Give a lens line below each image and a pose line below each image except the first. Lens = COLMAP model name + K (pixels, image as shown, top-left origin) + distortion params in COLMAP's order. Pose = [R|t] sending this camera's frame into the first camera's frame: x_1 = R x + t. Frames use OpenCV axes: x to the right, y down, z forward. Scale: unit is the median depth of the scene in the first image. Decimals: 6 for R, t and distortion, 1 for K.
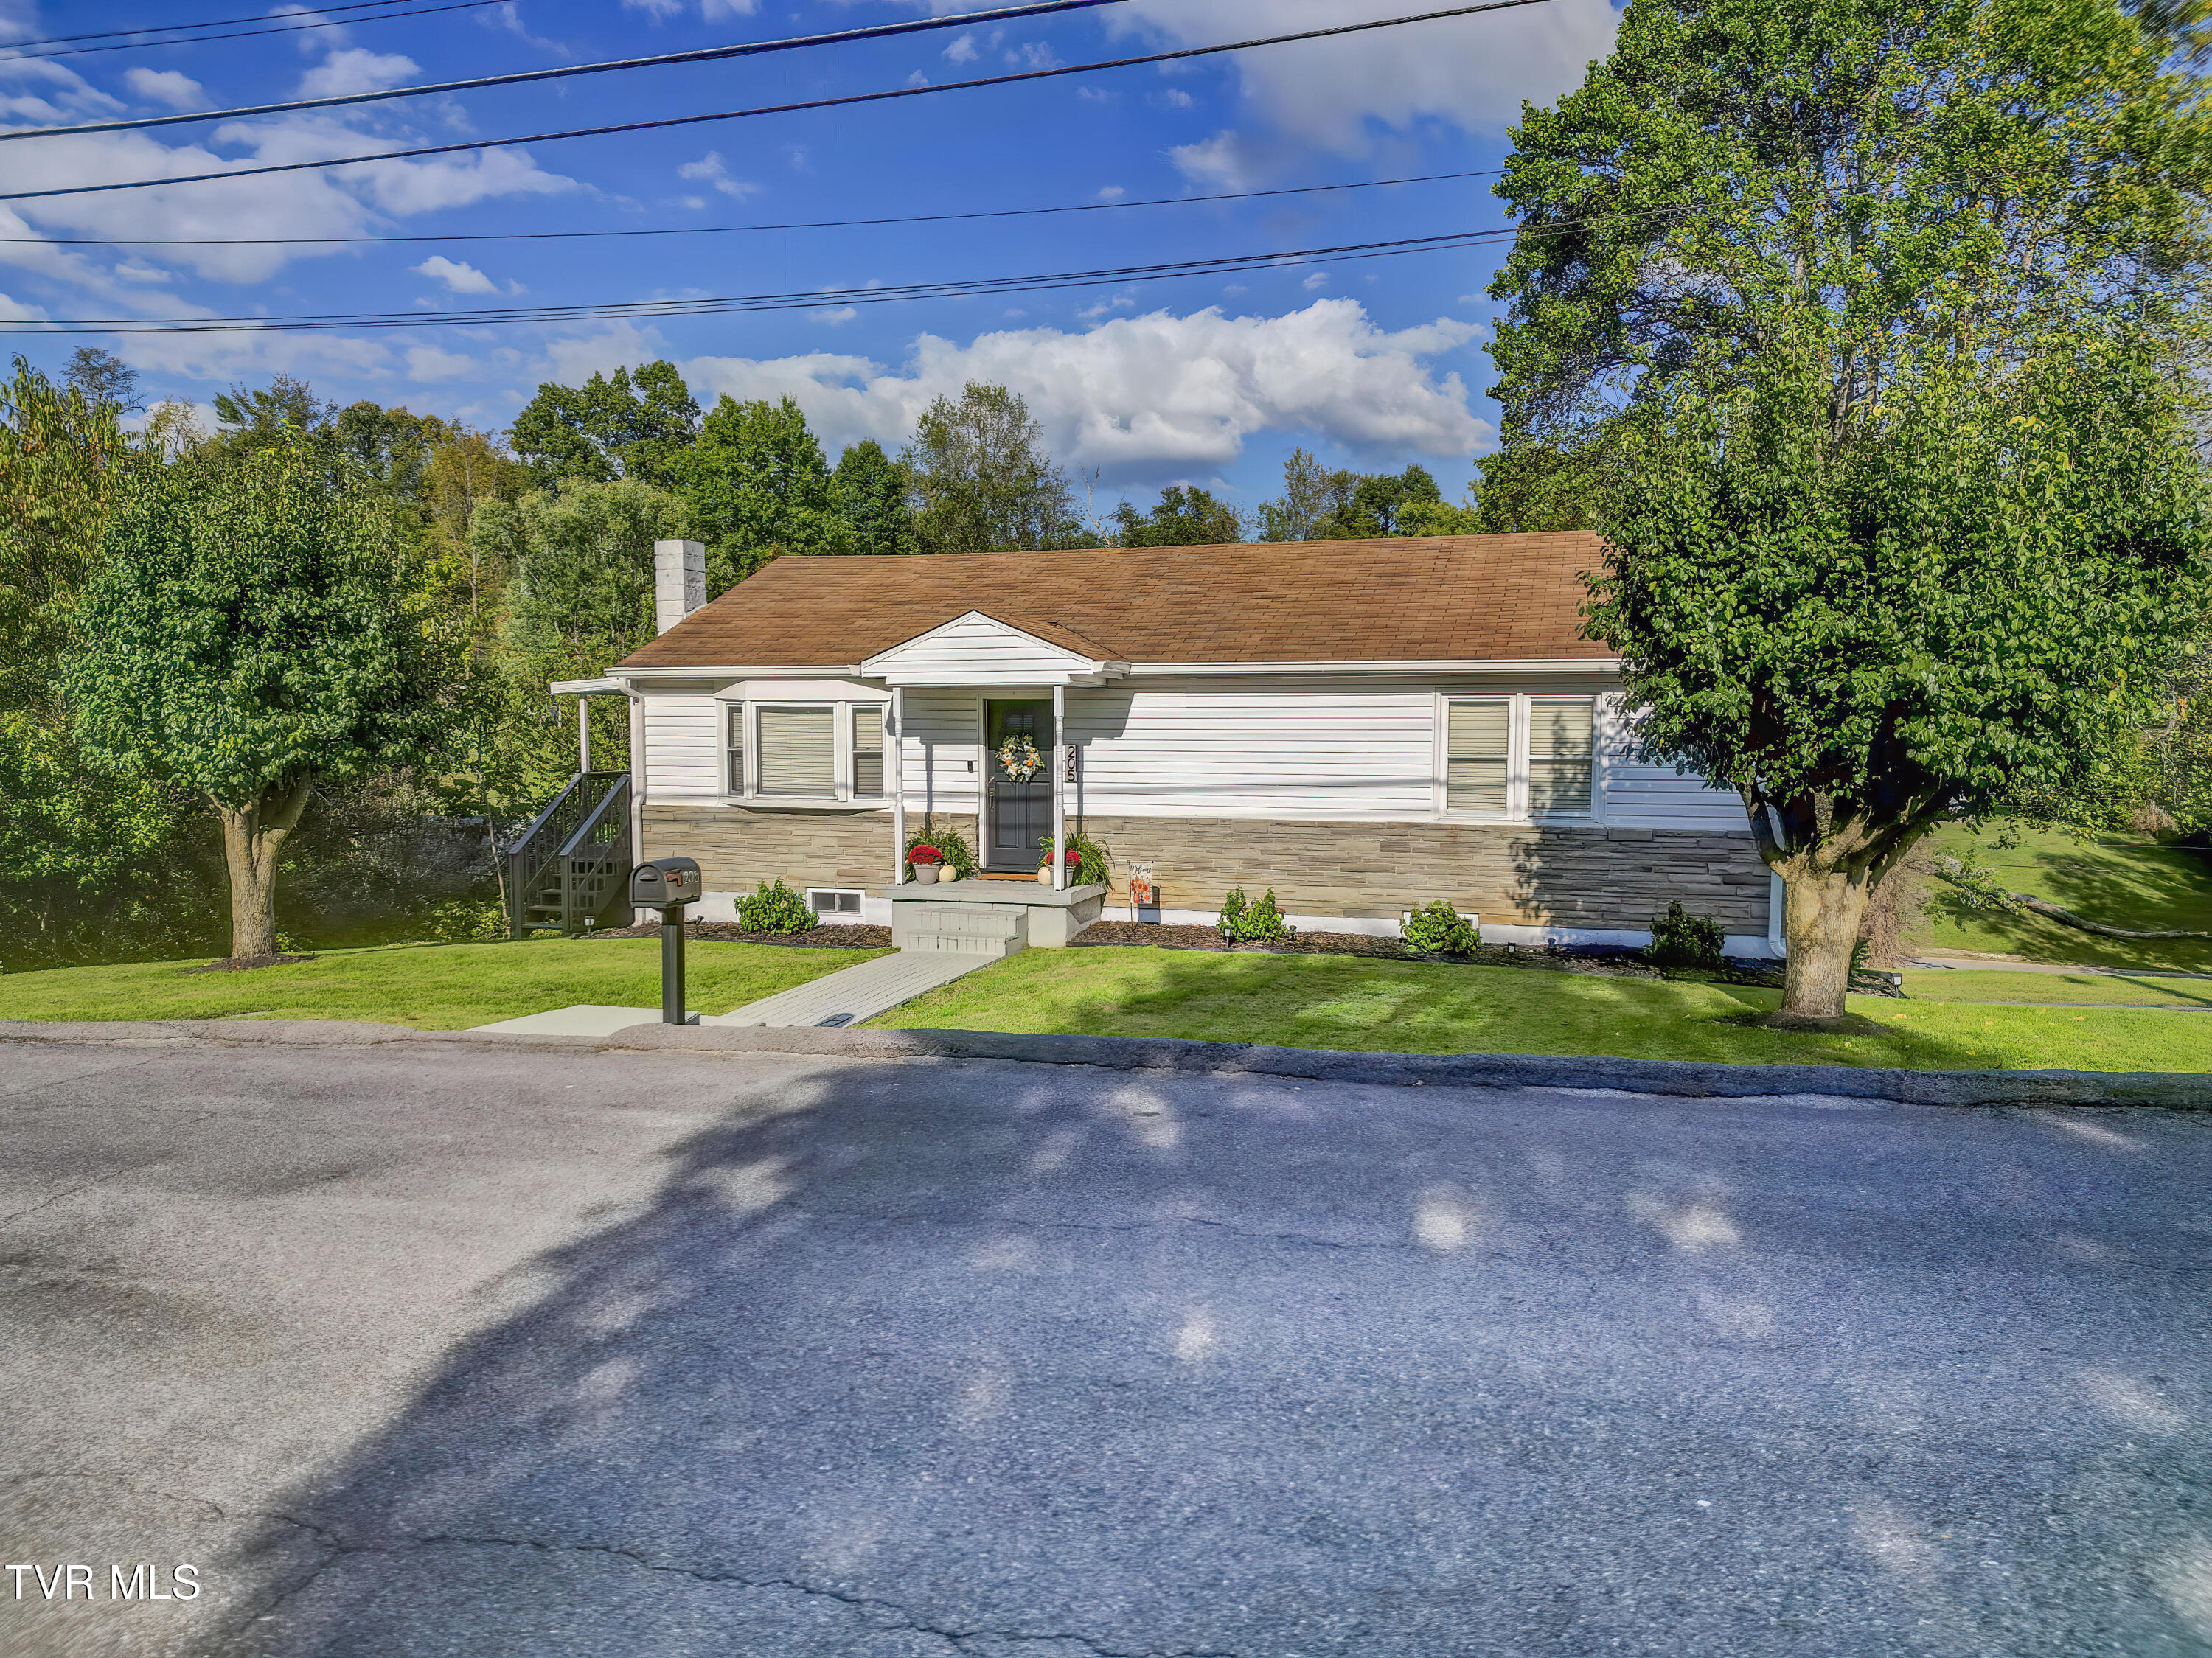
lens RADIAL K [[1526.7, 0, 1115.9], [0, 1526.7, 830.1], [0, 0, 1]] dist [0.042739, -0.046140]
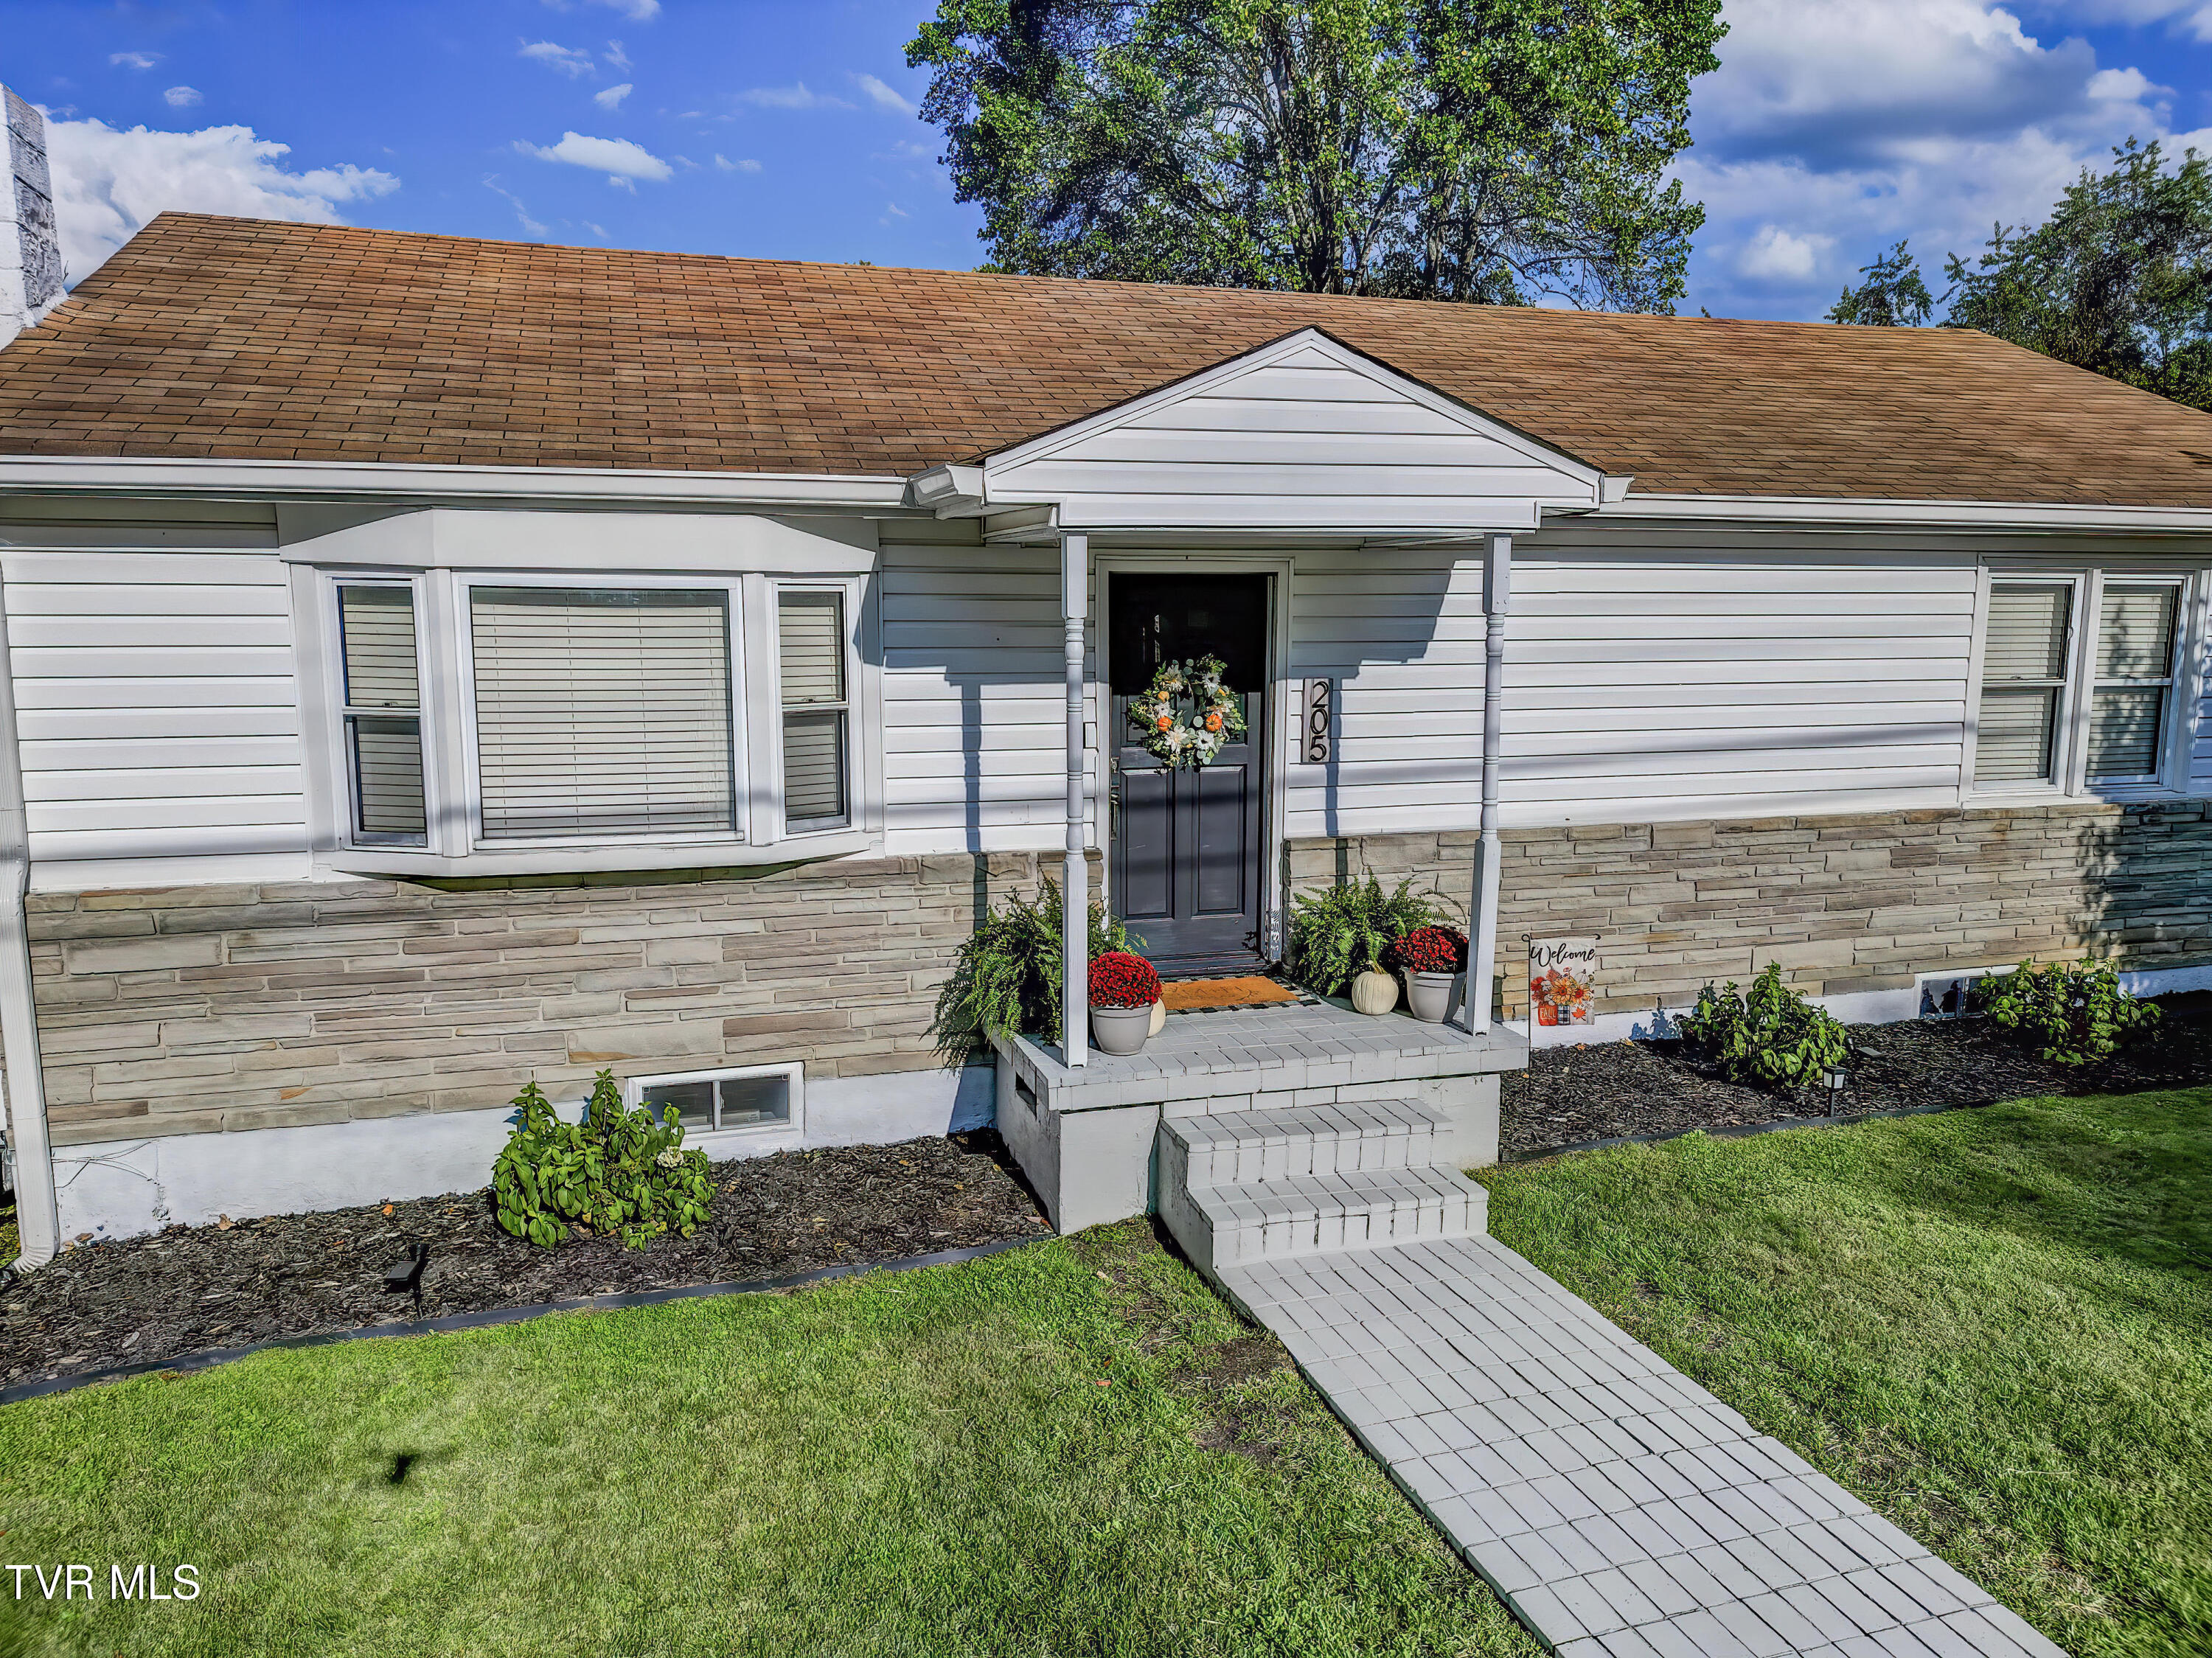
lens RADIAL K [[1526.7, 0, 1115.9], [0, 1526.7, 830.1], [0, 0, 1]] dist [0.042739, -0.046140]
pose [[0.828962, -0.081501, 0.553336, -0.325734], [0.042584, 0.995651, 0.082854, -0.051211], [-0.557682, -0.045120, 0.828827, 0.665576]]
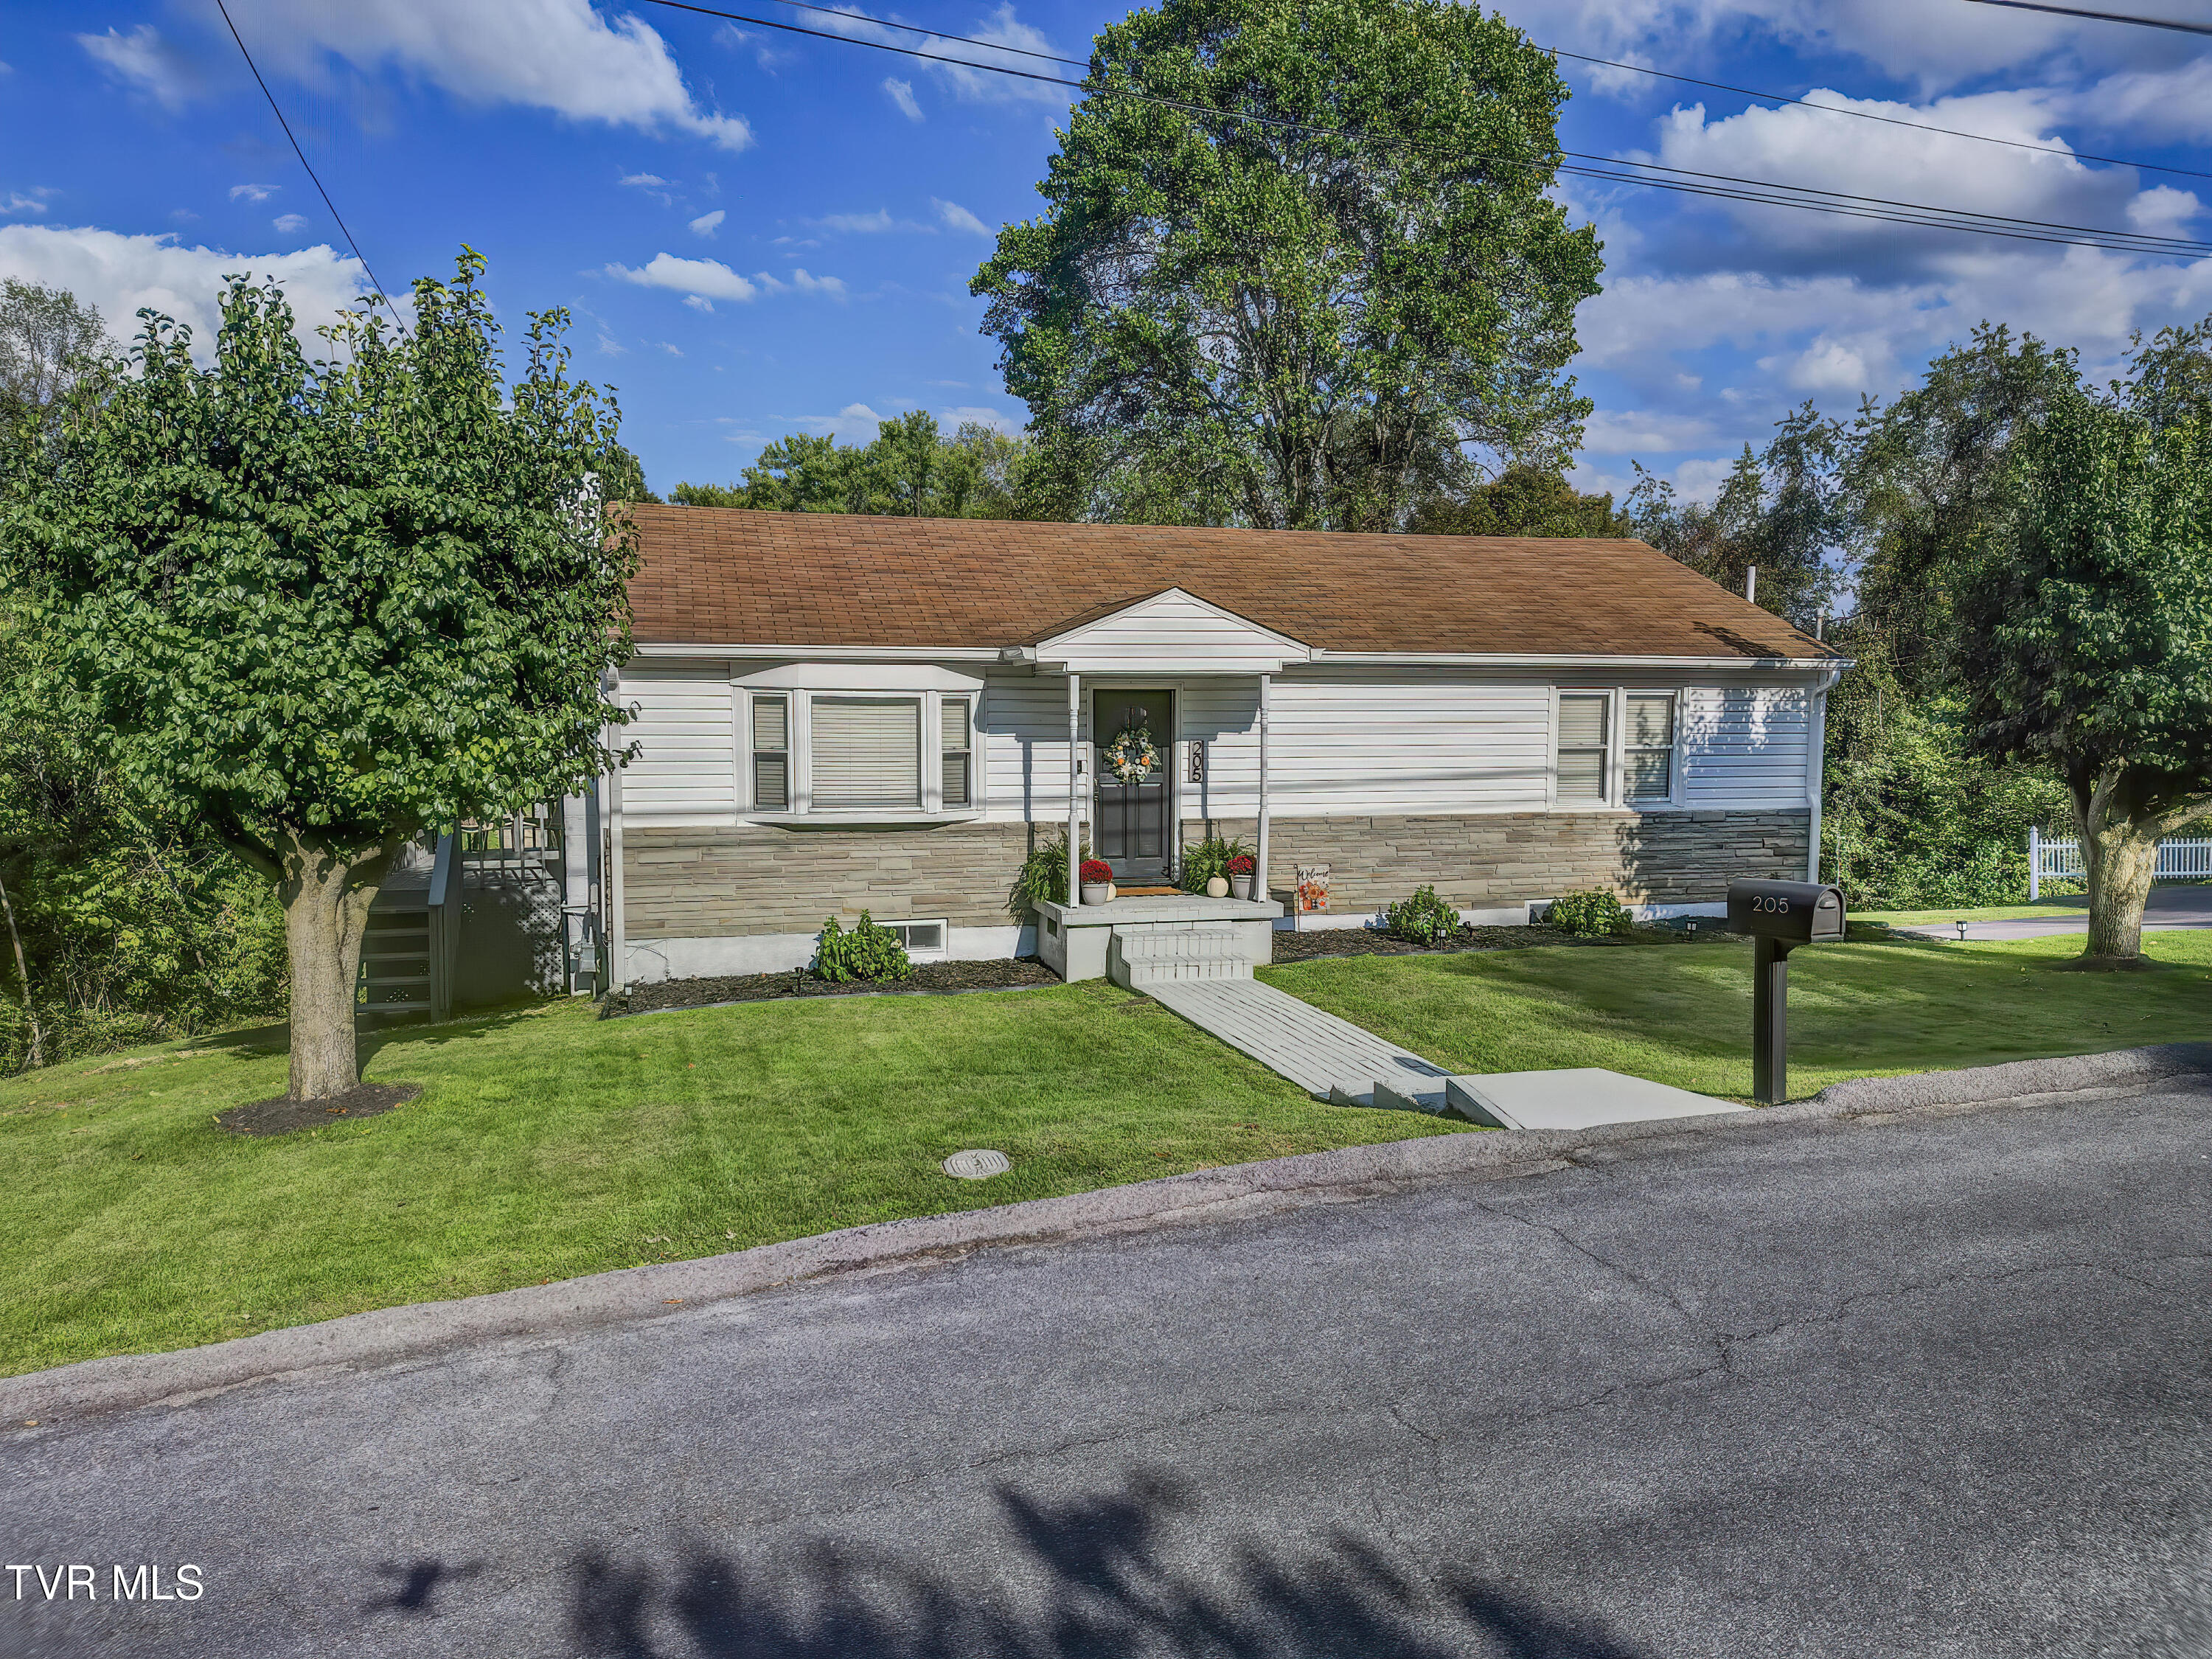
lens RADIAL K [[1526.8, 0, 1115.9], [0, 1526.8, 830.6], [0, 0, 1]] dist [0.042739, -0.046140]
pose [[0.841824, -0.042335, 0.538089, -0.557101], [0.040009, 0.999071, 0.016012, -0.019018], [-0.538267, 0.008049, 0.842736, 0.266757]]
